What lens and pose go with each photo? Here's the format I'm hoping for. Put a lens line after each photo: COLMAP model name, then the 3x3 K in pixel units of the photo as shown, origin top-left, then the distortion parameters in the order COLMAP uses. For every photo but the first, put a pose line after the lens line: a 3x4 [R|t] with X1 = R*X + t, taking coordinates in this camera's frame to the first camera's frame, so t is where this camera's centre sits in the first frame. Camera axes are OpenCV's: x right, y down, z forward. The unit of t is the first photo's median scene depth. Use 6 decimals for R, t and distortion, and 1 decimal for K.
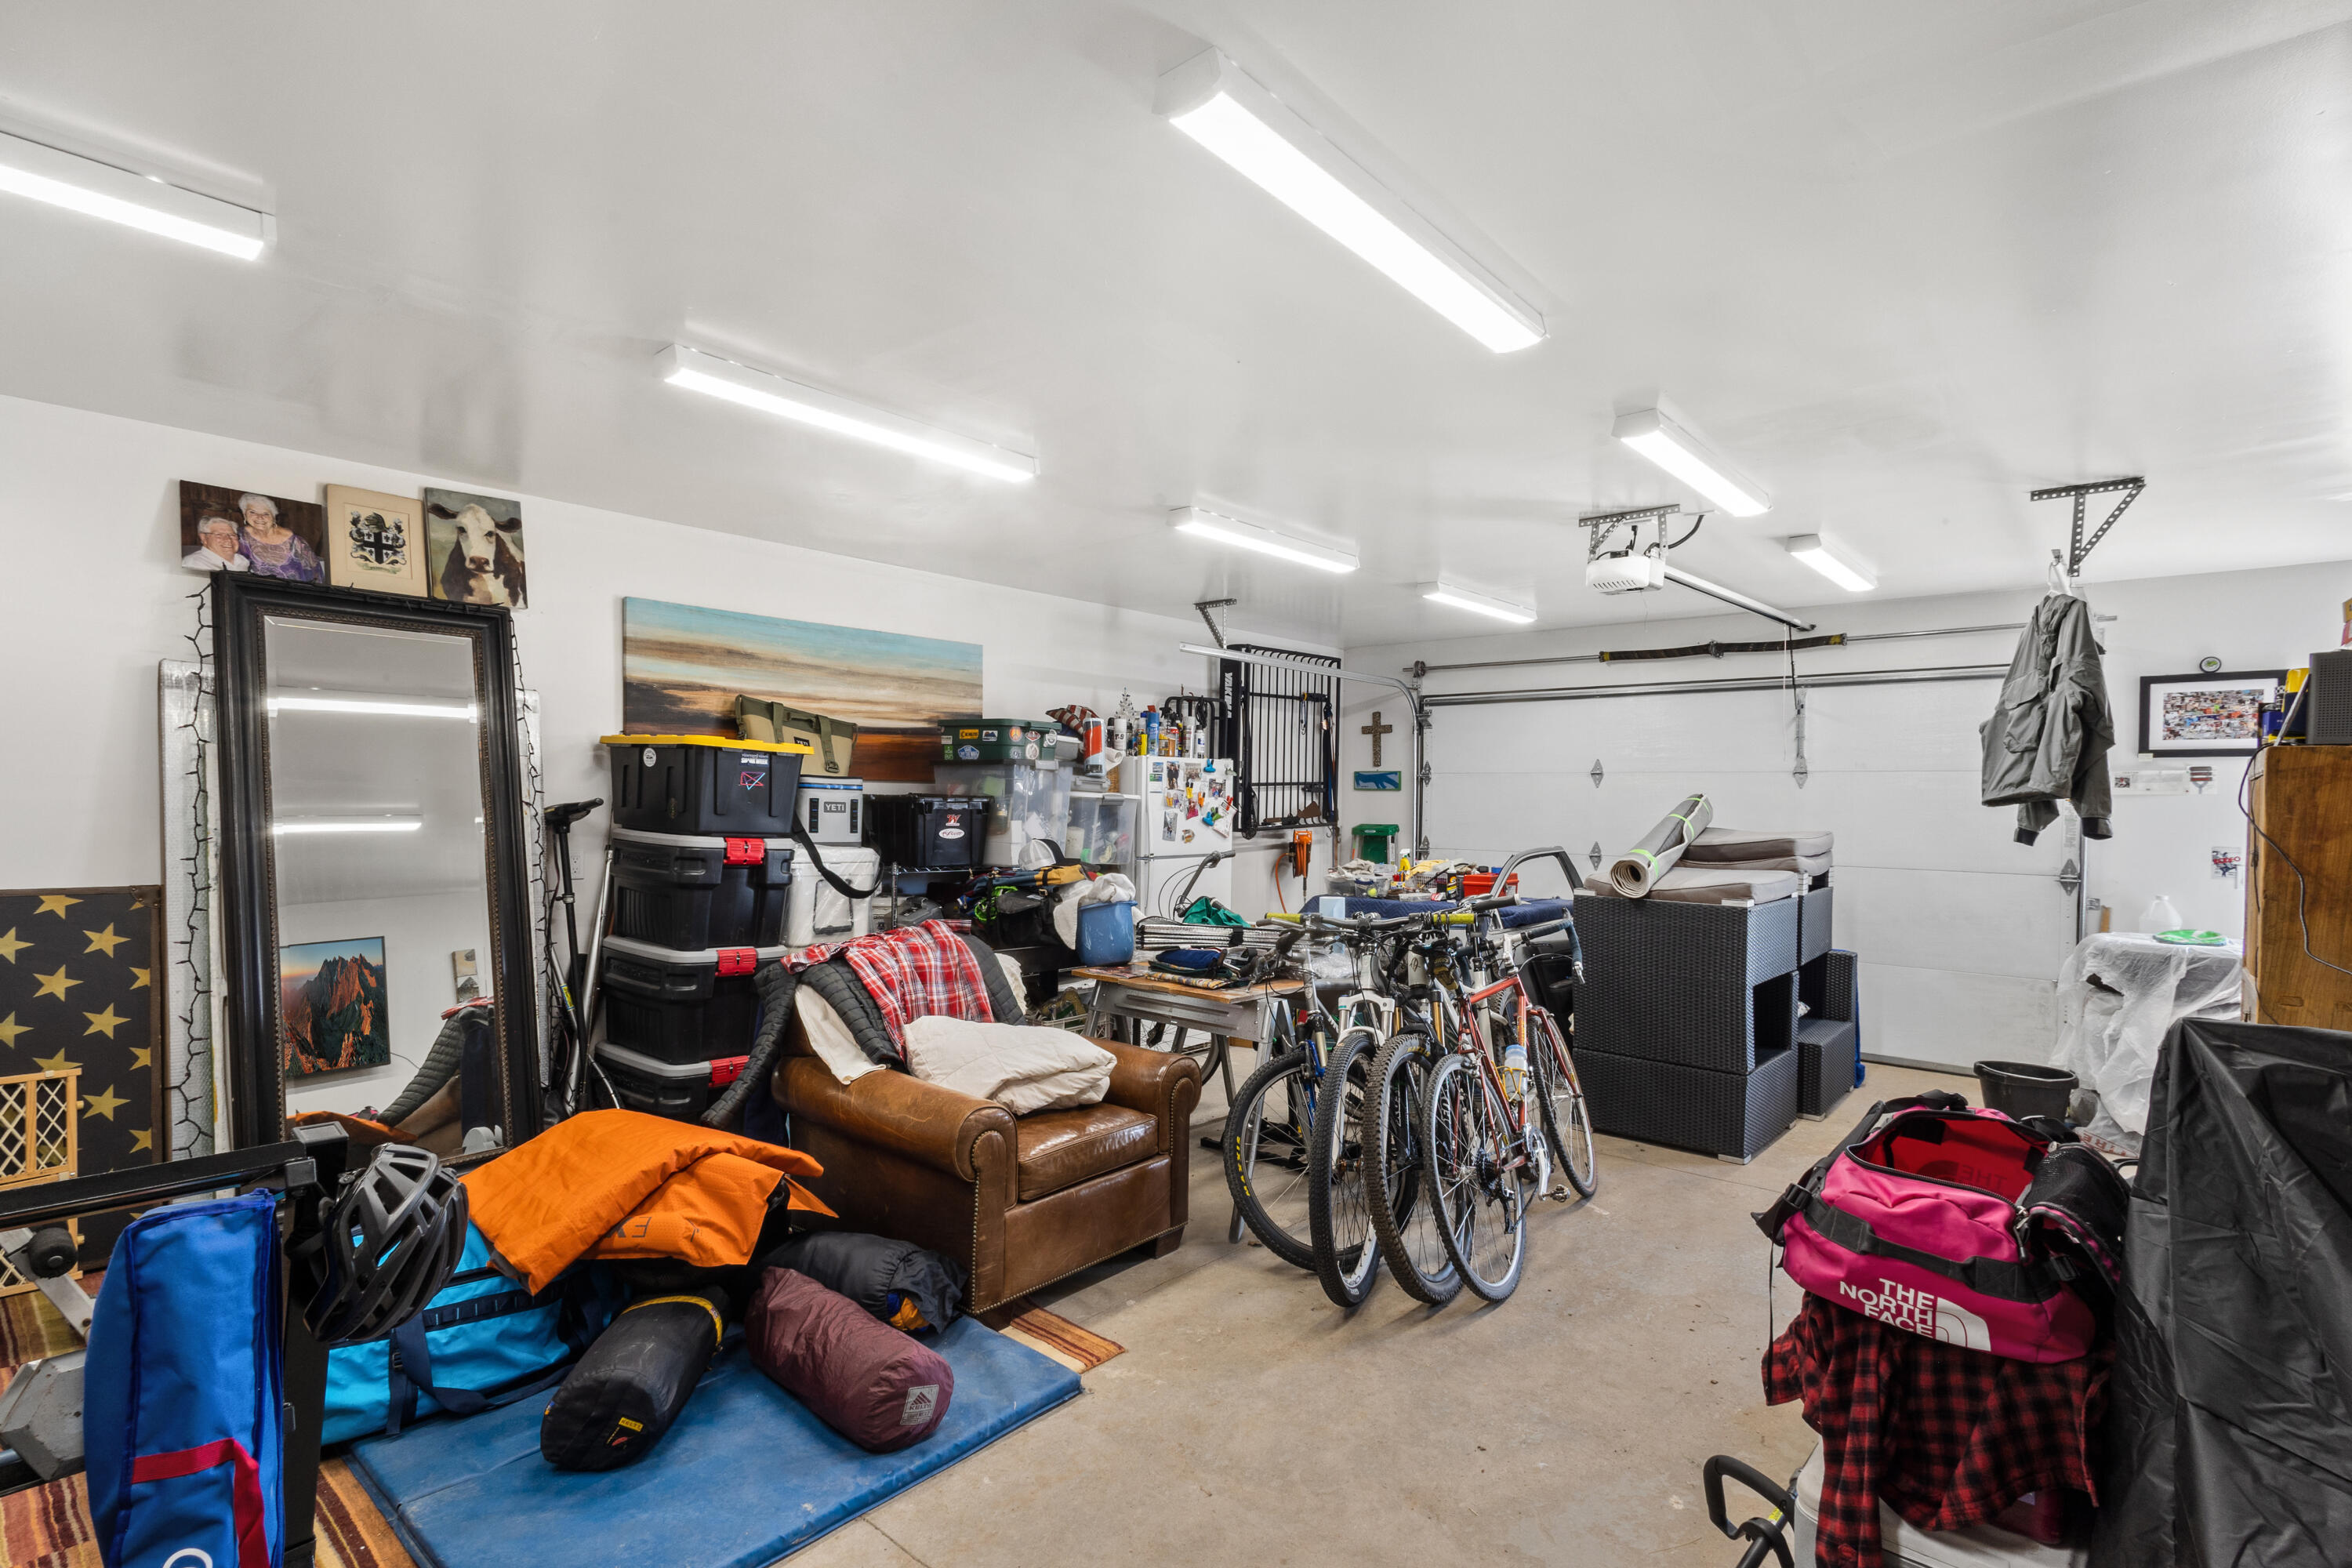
lens RADIAL K [[1085.0, 0, 1180.1], [0, 1085.0, 782.8], [0, 0, 1]] dist [0.011580, -0.000561]
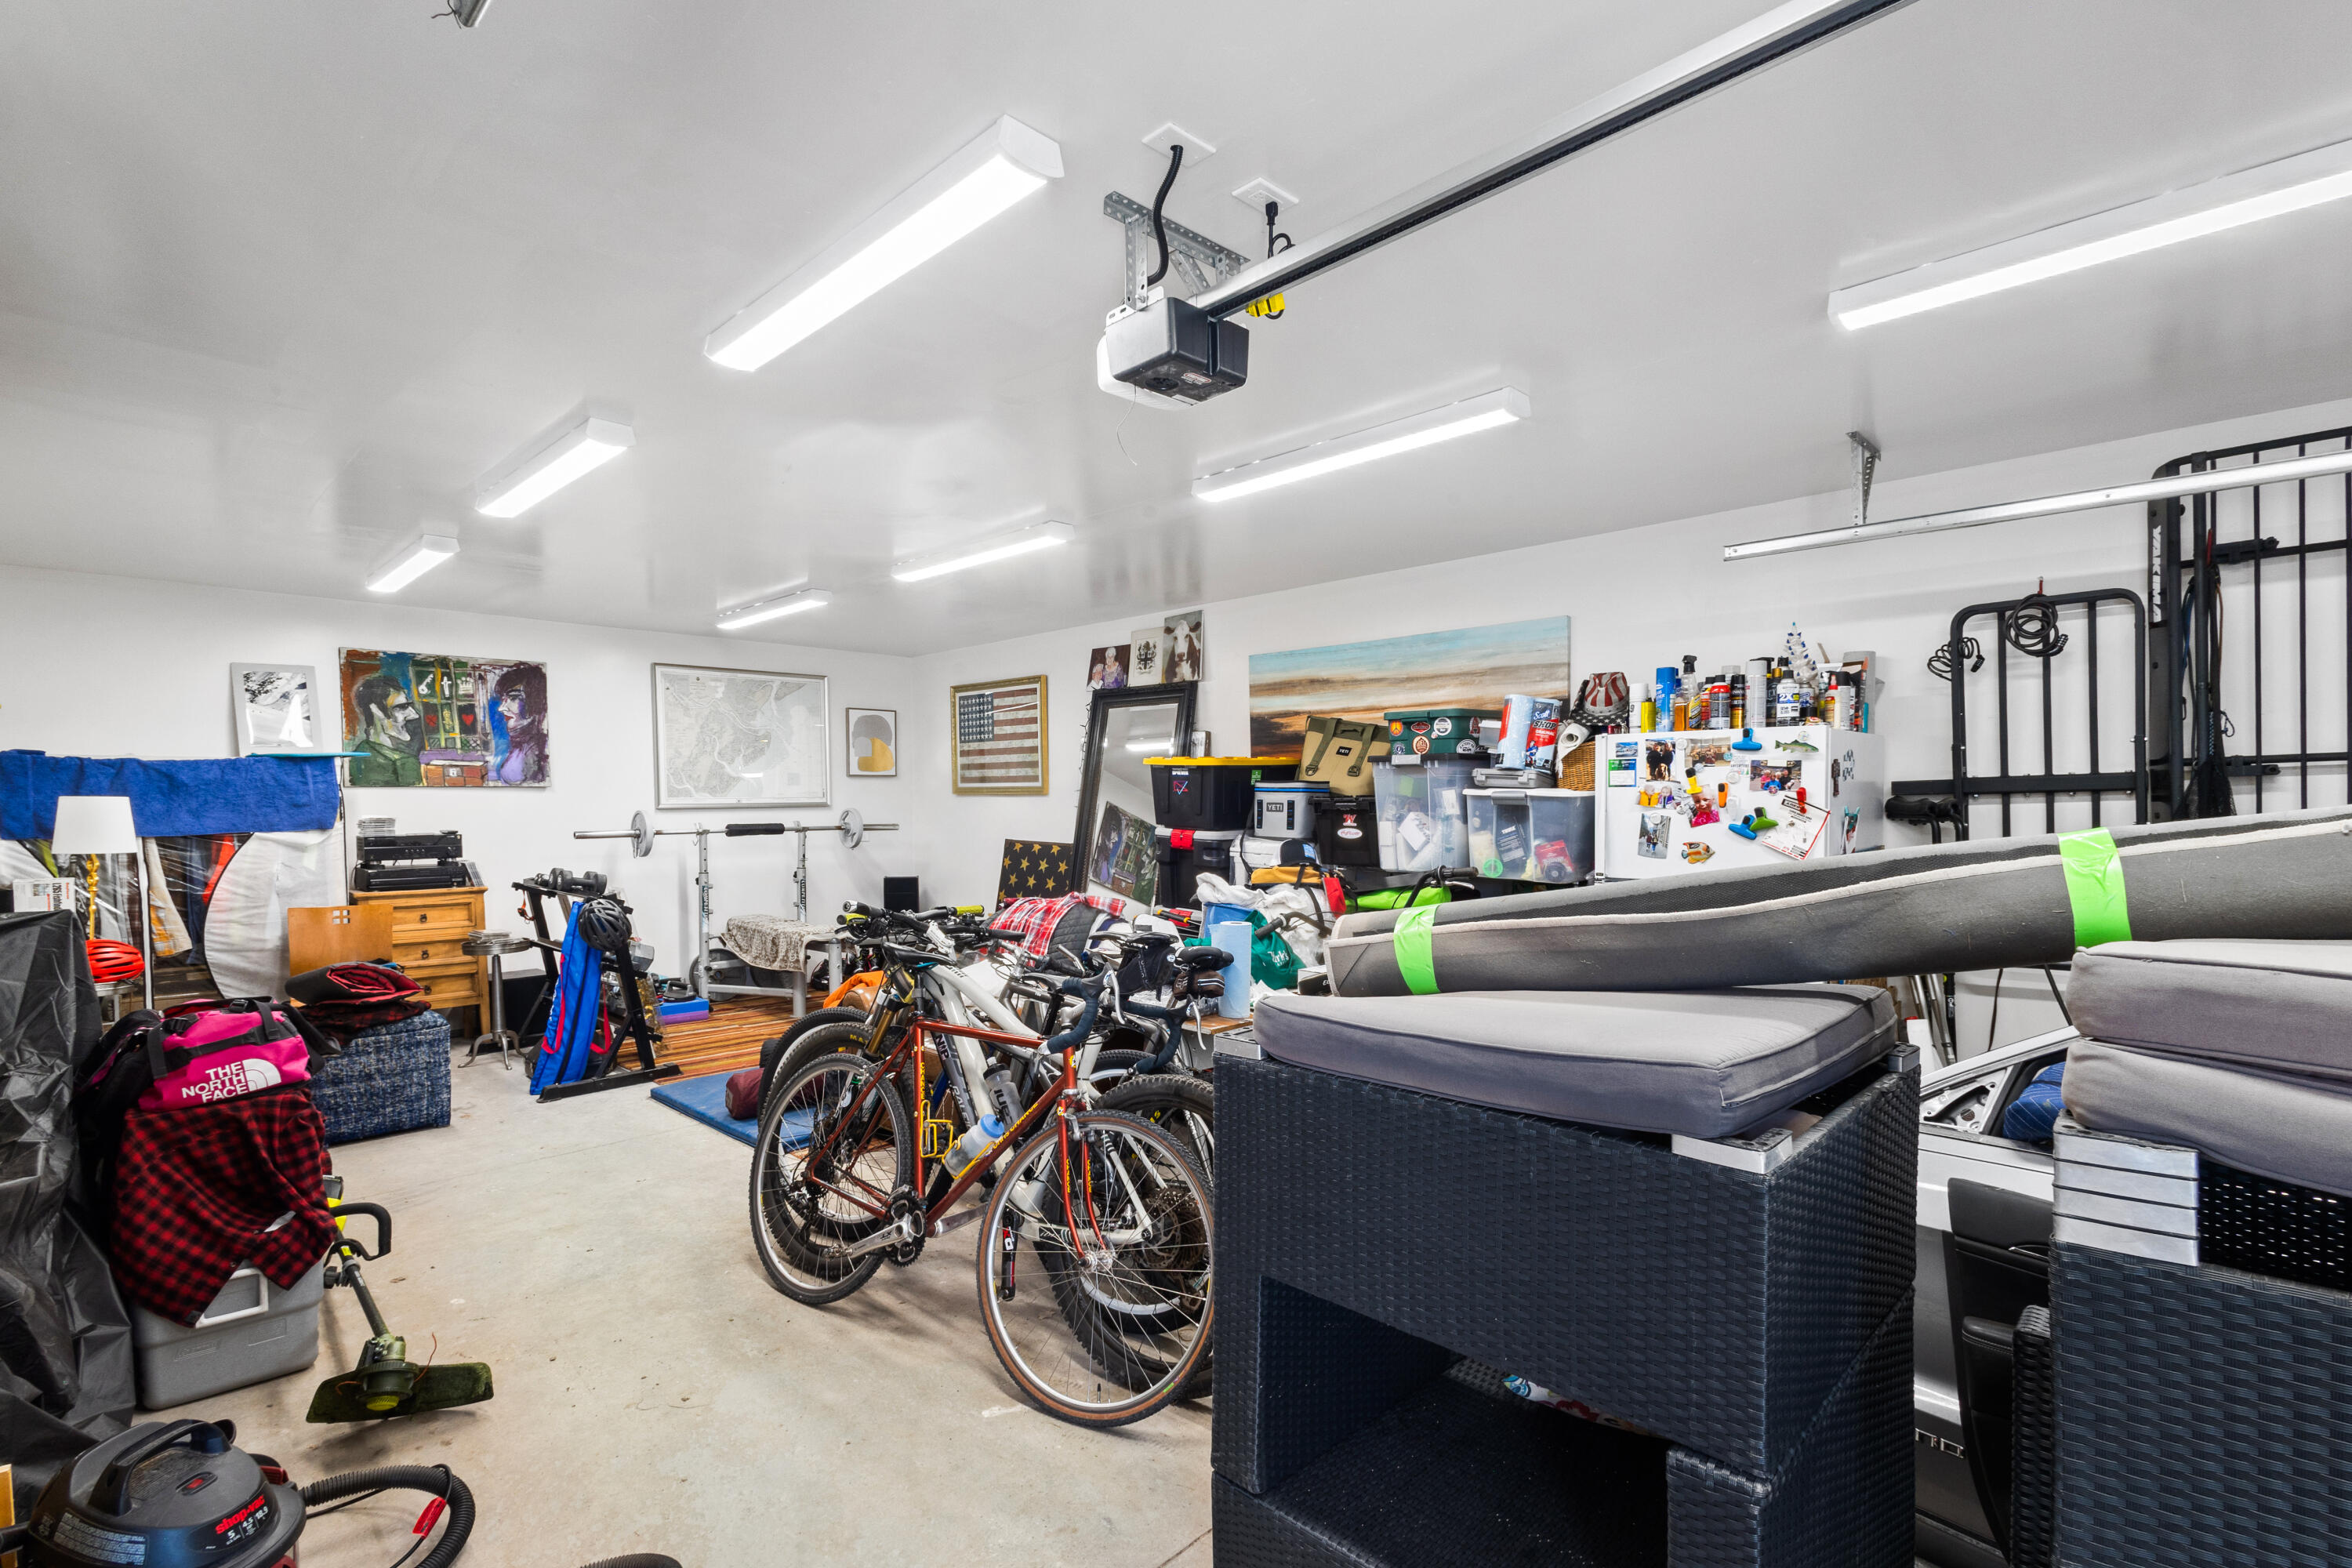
lens RADIAL K [[1085.0, 0, 1180.1], [0, 1085.0, 782.8], [0, 0, 1]] dist [0.011580, -0.000561]
pose [[-0.029623, -0.020763, -0.999345, 0.849161], [0.023853, 0.999485, -0.021473, 0.018460], [0.999276, -0.024473, -0.029113, 0.917062]]
